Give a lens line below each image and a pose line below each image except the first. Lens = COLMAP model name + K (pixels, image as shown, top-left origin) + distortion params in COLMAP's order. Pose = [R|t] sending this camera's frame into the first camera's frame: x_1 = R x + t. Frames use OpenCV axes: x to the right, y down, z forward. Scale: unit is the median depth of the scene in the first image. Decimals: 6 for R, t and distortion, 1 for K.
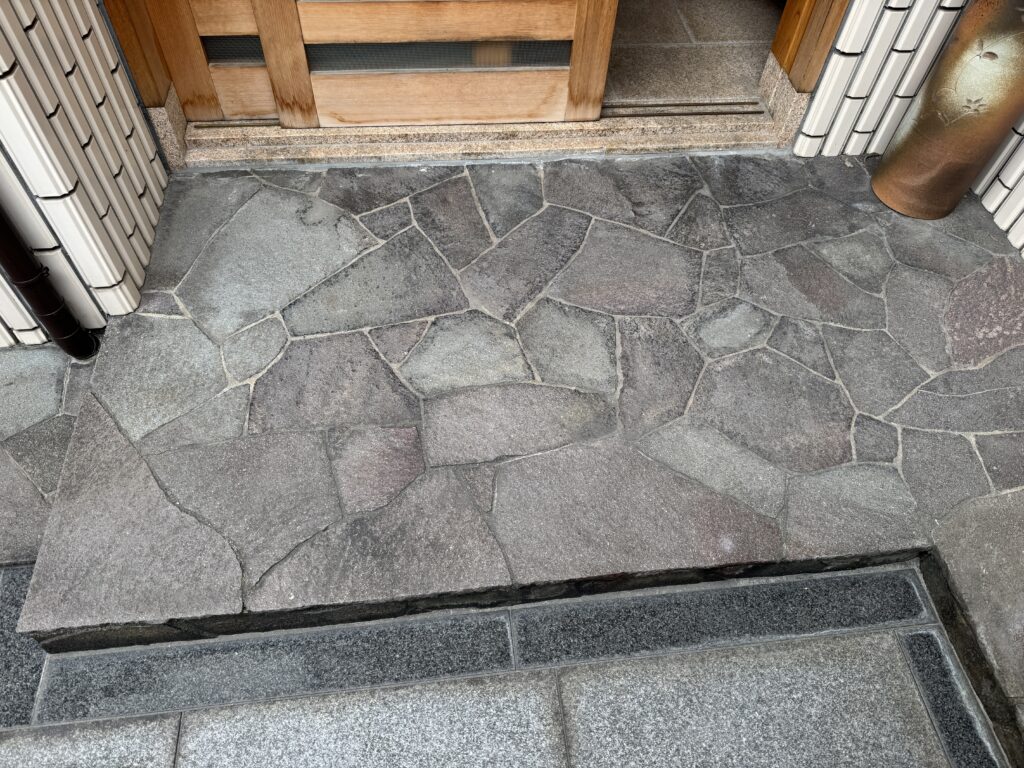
lens RADIAL K [[726.3, 0, 512.0], [0, 726.3, 384.0], [0, 0, 1]] dist [0.008368, -0.004149]
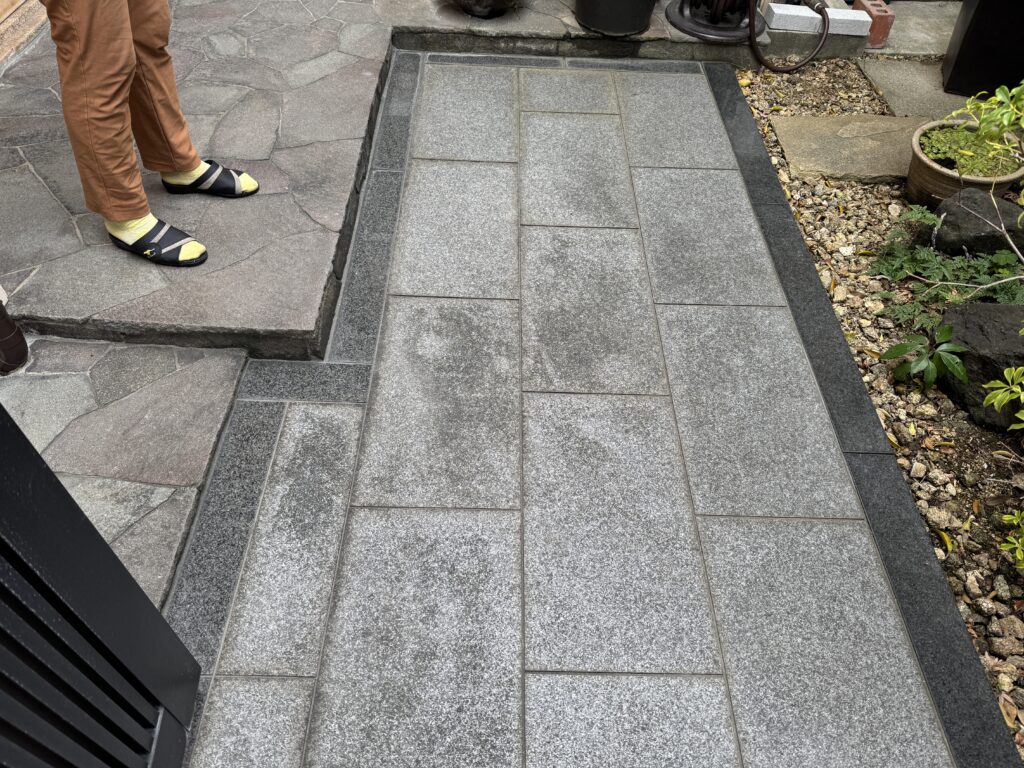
lens RADIAL K [[726.3, 0, 512.0], [0, 726.3, 384.0], [0, 0, 1]] dist [0.008368, -0.004149]
pose [[0.120009, -0.771249, 0.625118, -1.421246], [0.783101, 0.460564, 0.417890, 0.103814], [-0.610205, 0.439381, 0.659238, -0.062245]]
